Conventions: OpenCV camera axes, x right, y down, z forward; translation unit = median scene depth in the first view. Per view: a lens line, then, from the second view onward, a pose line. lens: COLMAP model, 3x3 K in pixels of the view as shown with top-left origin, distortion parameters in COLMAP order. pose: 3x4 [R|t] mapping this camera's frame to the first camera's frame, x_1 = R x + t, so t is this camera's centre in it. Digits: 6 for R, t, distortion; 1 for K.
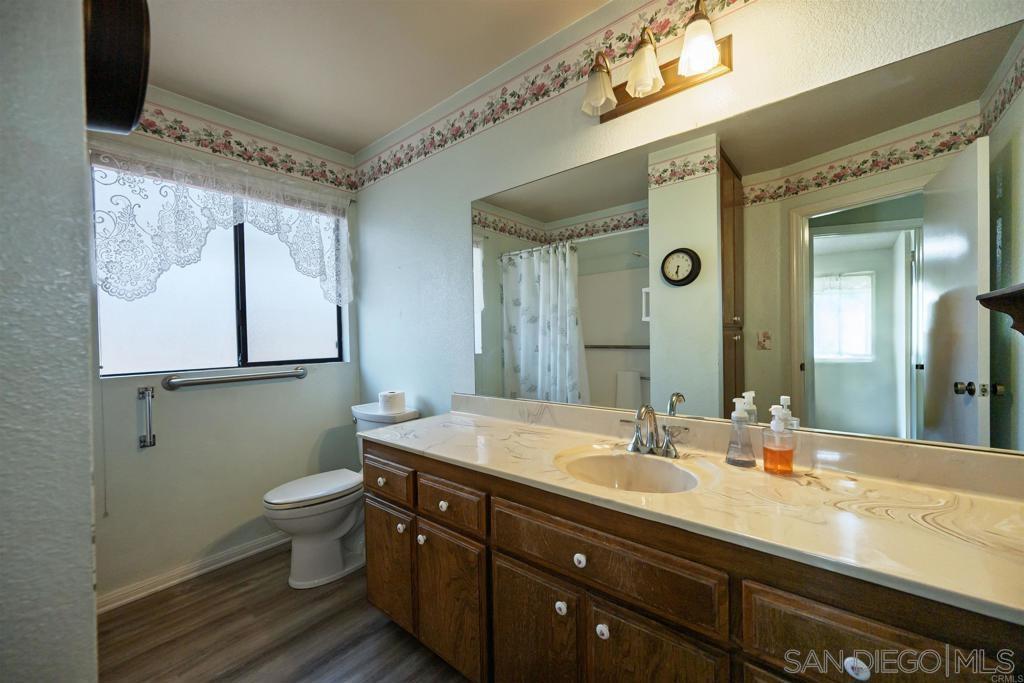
lens RADIAL K [[406.5, 0, 509.9], [0, 406.5, 342.2], [0, 0, 1]] dist [0.000251, -0.000492]
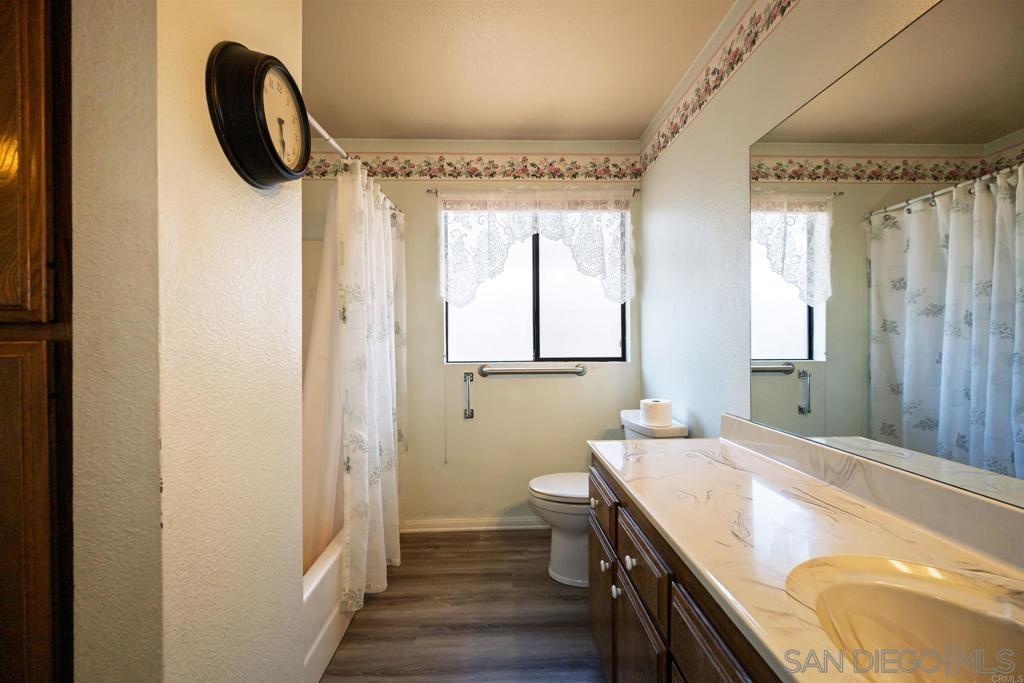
lens RADIAL K [[406.5, 0, 496.9], [0, 406.5, 341.5], [0, 0, 1]] dist [0.000251, -0.000492]
pose [[0.660720, 0.021348, -0.750329, 0.139762], [-0.018288, 0.999757, 0.012341, -0.007758], [0.750410, 0.005568, 0.660950, 0.188681]]
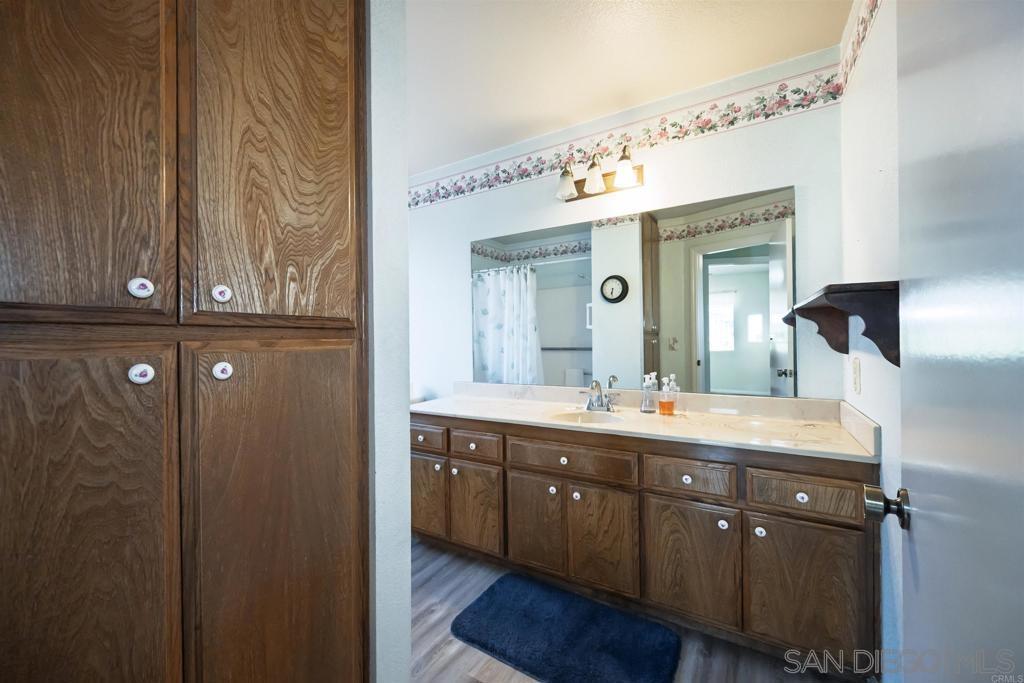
lens RADIAL K [[406.5, 0, 514.1], [0, 406.5, 343.1], [0, 0, 1]] dist [0.000251, -0.000492]
pose [[0.987442, 0.002245, 0.157966, -0.152404], [-0.000813, 0.999958, -0.009134, 0.009740], [-0.157980, 0.008891, 0.987402, -0.350116]]
